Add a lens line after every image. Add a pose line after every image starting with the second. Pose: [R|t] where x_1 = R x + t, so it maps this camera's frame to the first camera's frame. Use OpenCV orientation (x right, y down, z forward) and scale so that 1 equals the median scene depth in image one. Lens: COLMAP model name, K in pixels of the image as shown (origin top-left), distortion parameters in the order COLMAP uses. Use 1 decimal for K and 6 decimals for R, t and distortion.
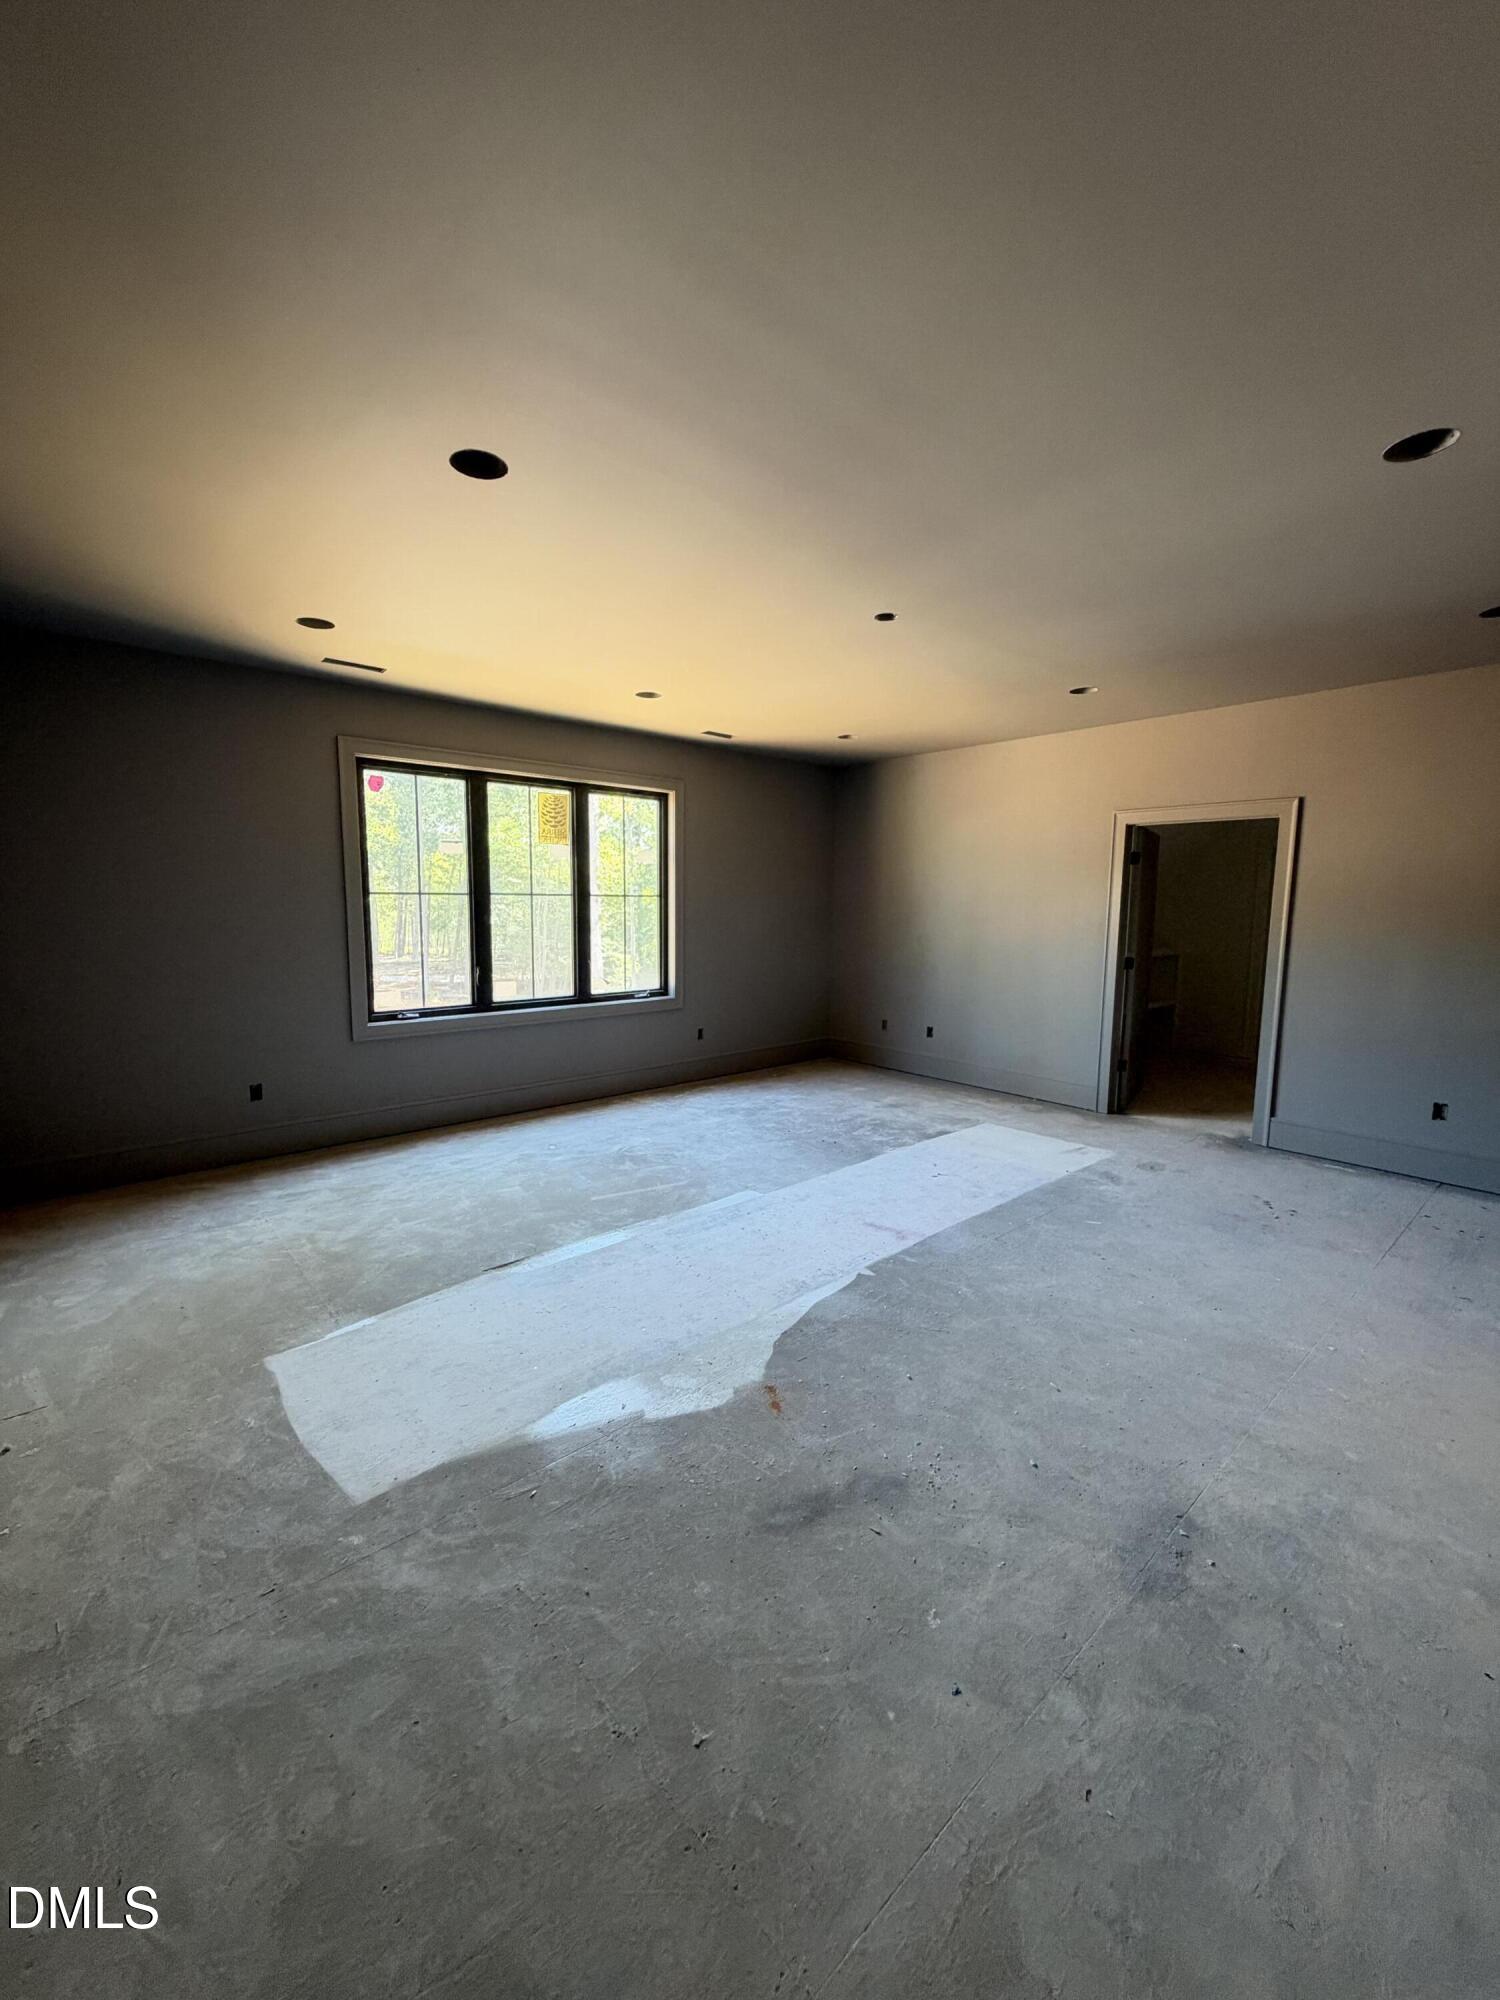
lens RADIAL K [[797.4, 0, 749.4], [0, 797.4, 987.4], [0, 0, 1]] dist [-0.008169, 0.000249]
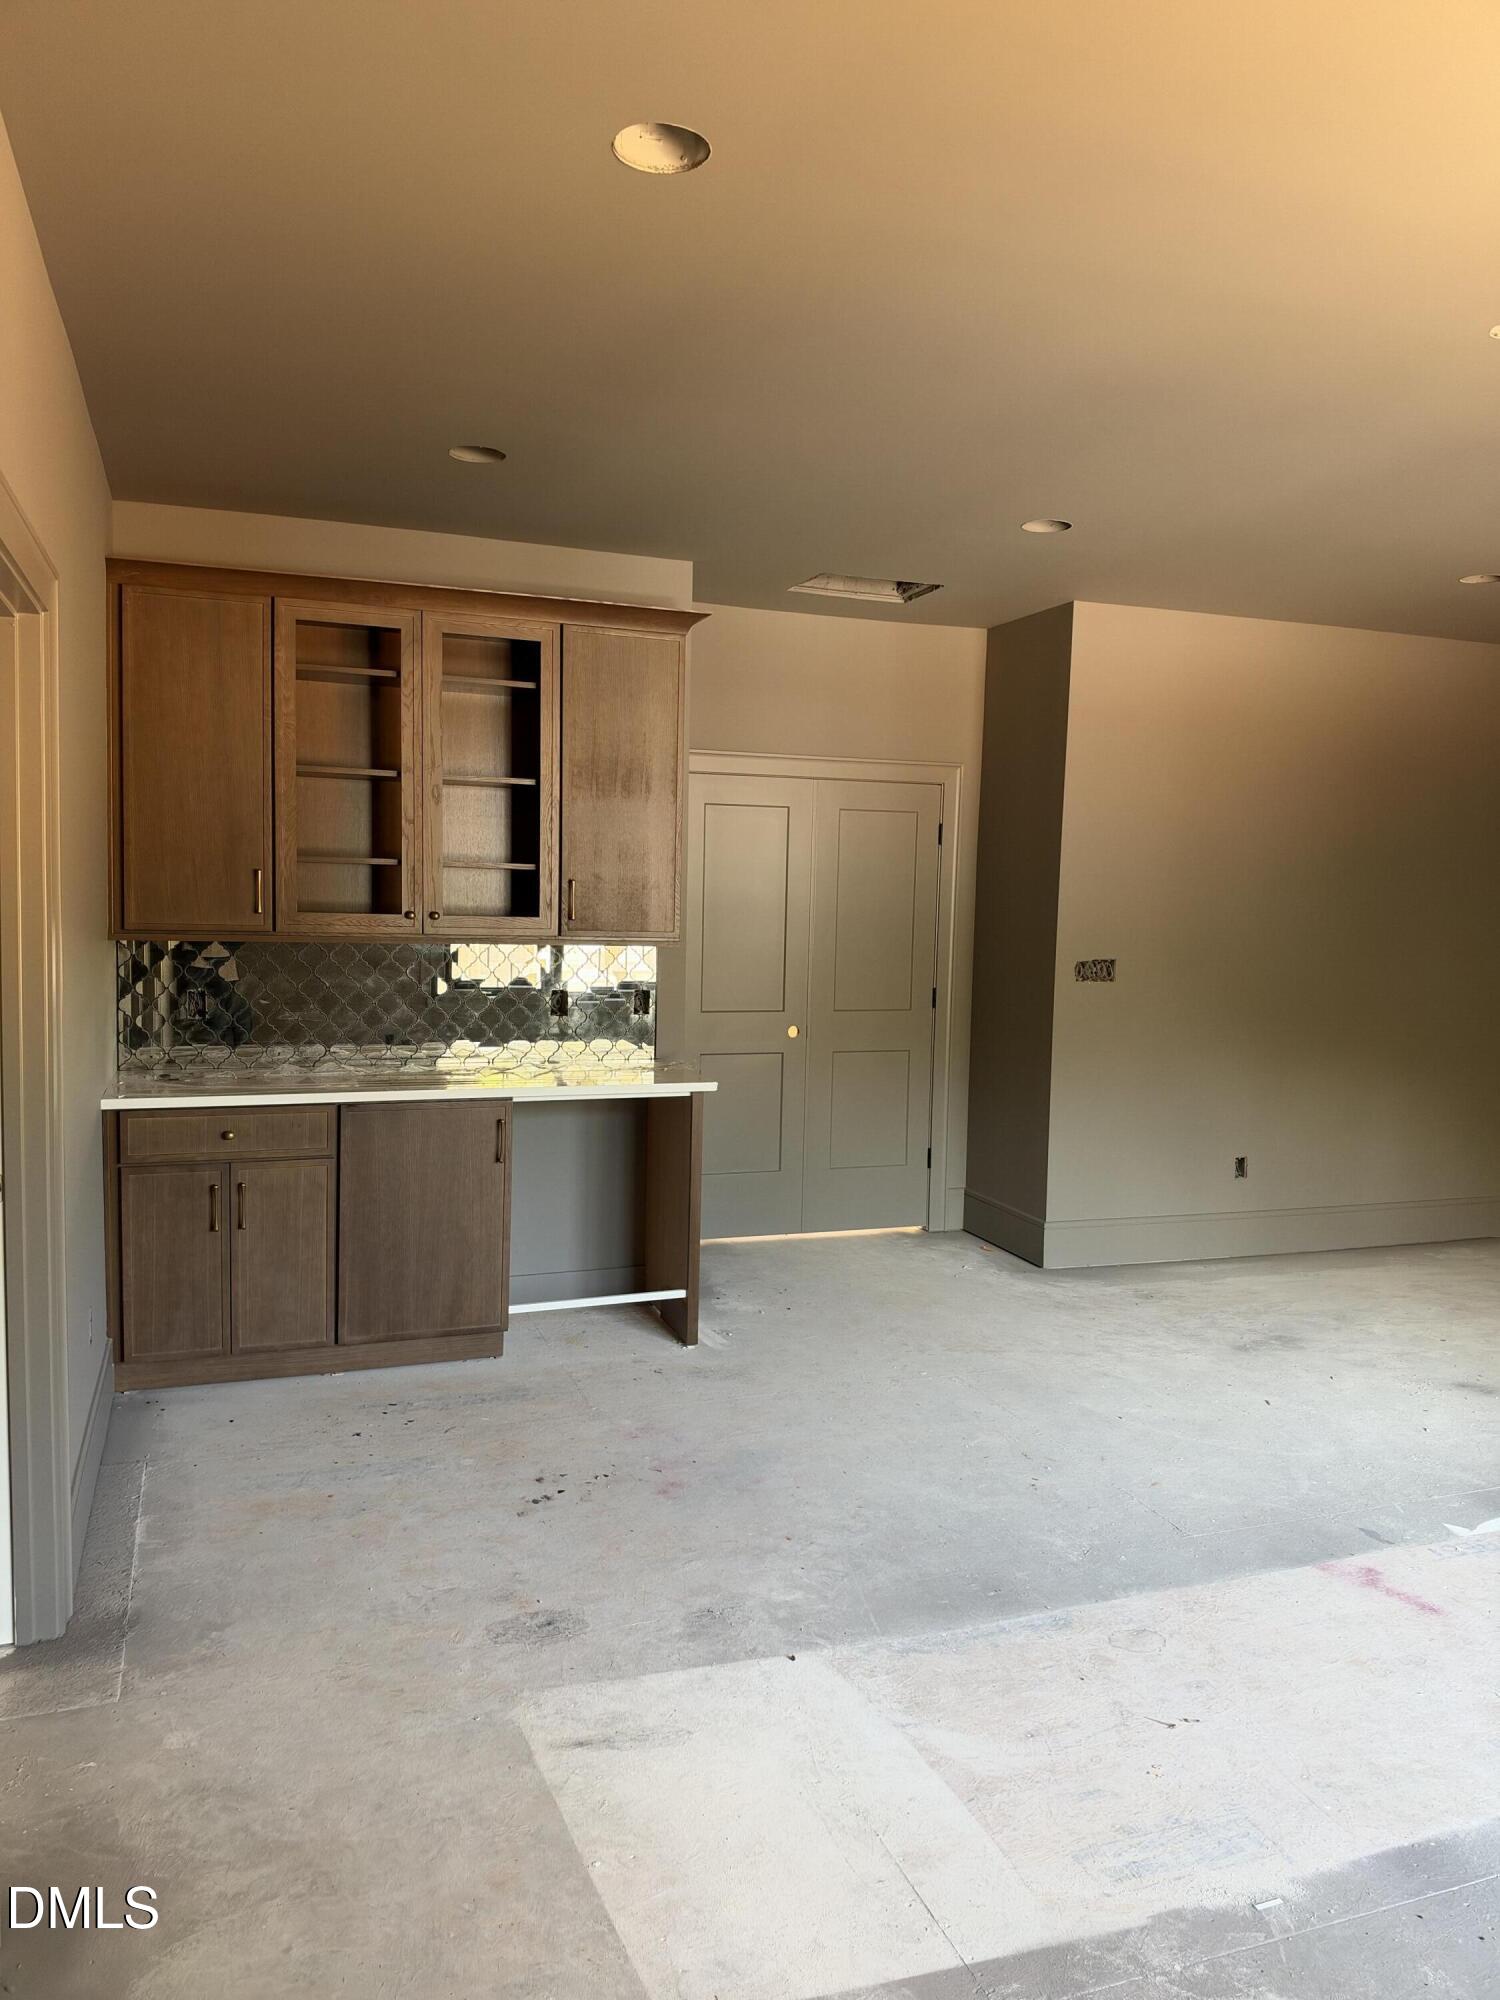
lens RADIAL K [[1449.5, 0, 749.8], [0, 1449.5, 1003.5], [0, 0, 1]] dist [0.020600, -0.038952]
pose [[-0.928594, -0.058386, 0.366476, 0.192817], [0.010975, 0.982793, 0.184385, -0.180688], [-0.370935, 0.175241, -0.911975, 1.551453]]
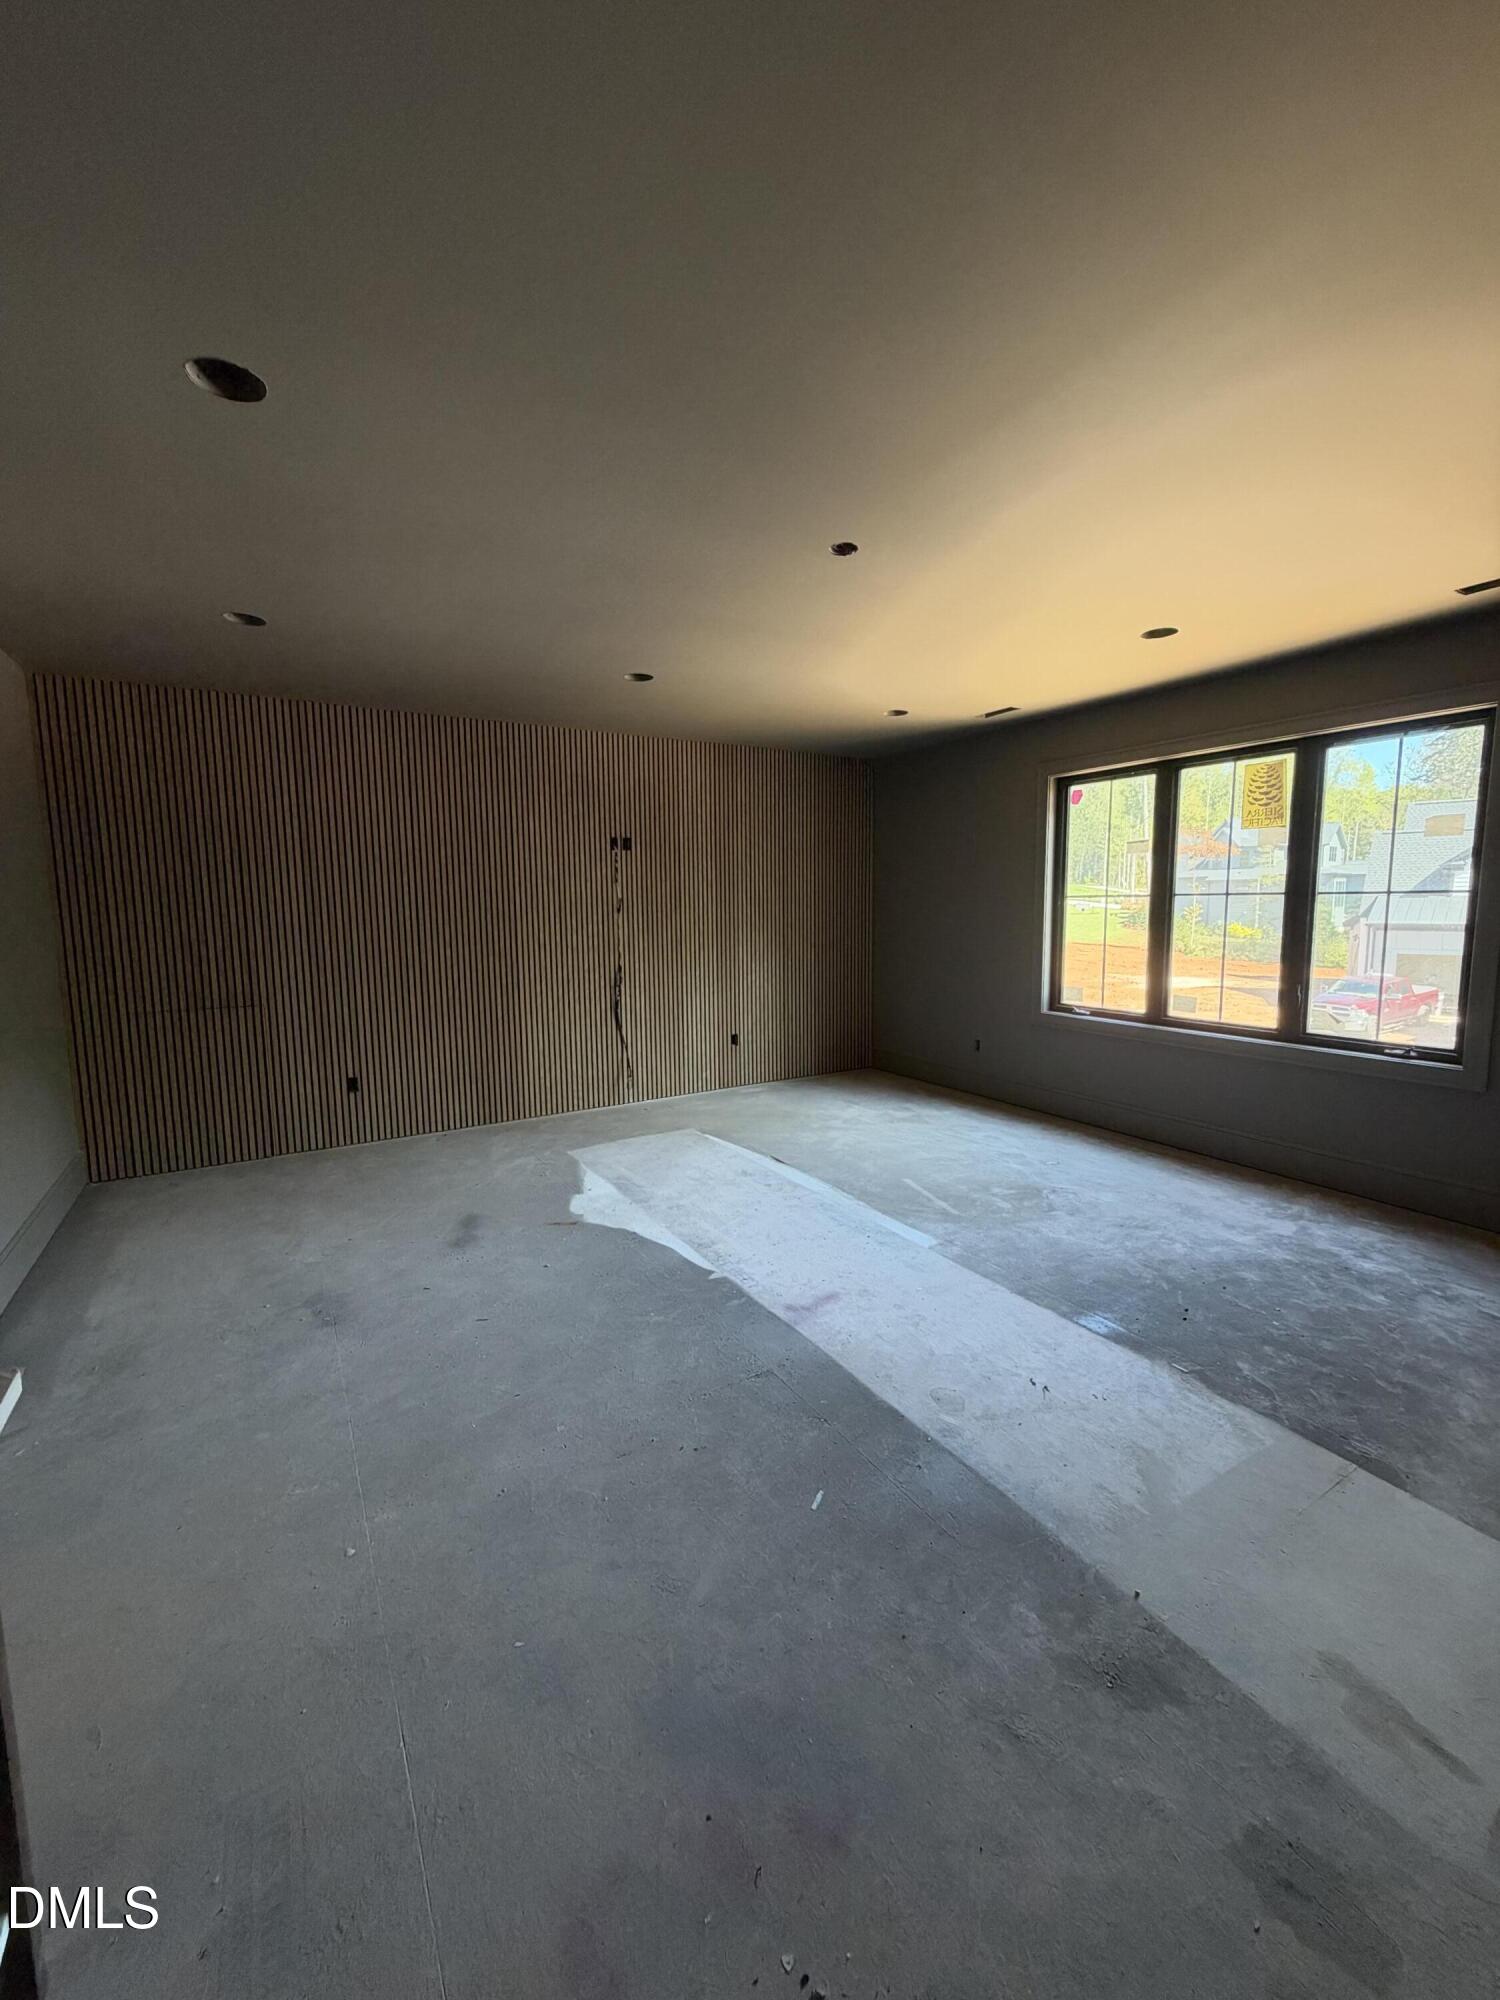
lens RADIAL K [[797.4, 0, 743.7], [0, 797.4, 988.4], [0, 0, 1]] dist [-0.008169, 0.000249]
pose [[-0.183230, 0.100079, -0.977963, 0.781739], [-0.099885, 0.987761, 0.119796, -0.088004], [0.977982, 0.119634, -0.170991, 0.839734]]
